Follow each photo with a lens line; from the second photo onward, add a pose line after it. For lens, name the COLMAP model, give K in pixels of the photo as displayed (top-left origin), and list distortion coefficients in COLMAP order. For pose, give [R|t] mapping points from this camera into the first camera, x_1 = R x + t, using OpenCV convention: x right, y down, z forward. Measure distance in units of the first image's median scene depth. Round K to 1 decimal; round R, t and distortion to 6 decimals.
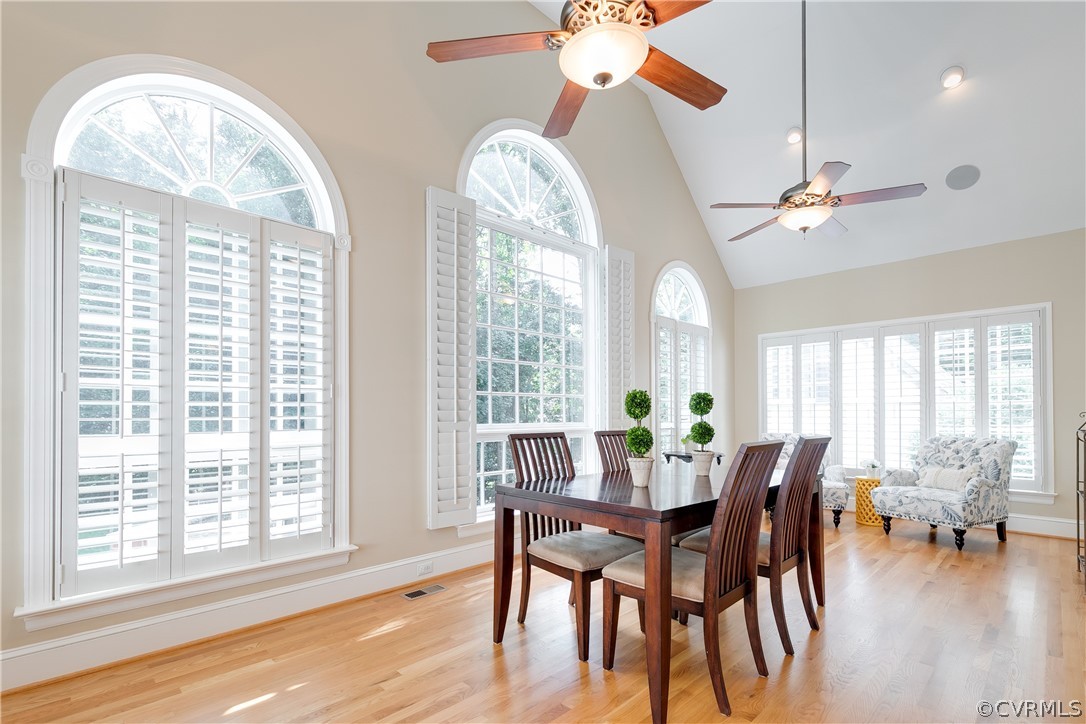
lens RADIAL K [[502.7, 0, 558.9], [0, 502.7, 409.3], [0, 0, 1]] dist [0.004088, -0.000752]
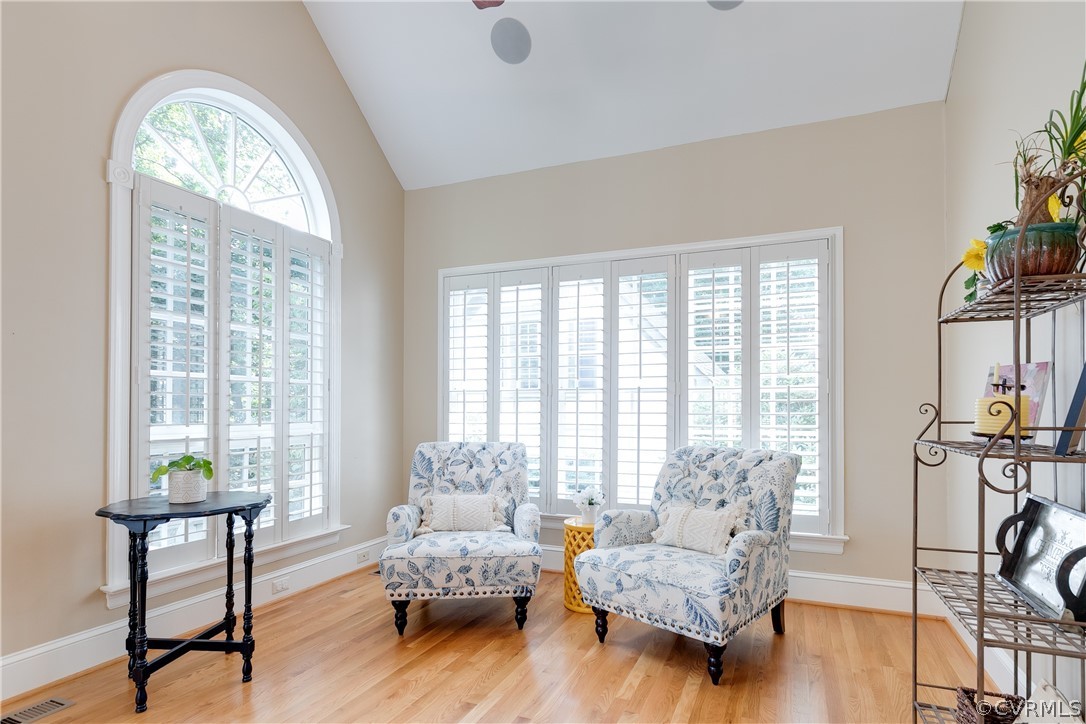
lens RADIAL K [[589.4, 0, 548.8], [0, 589.4, 405.6], [0, 0, 1]] dist [0.004216, 0.000032]
pose [[0.929380, 0.005205, 0.369088, 0.375875], [-0.006871, 0.999971, 0.003200, 0.006310], [-0.369061, -0.005510, 0.929389, 0.459947]]
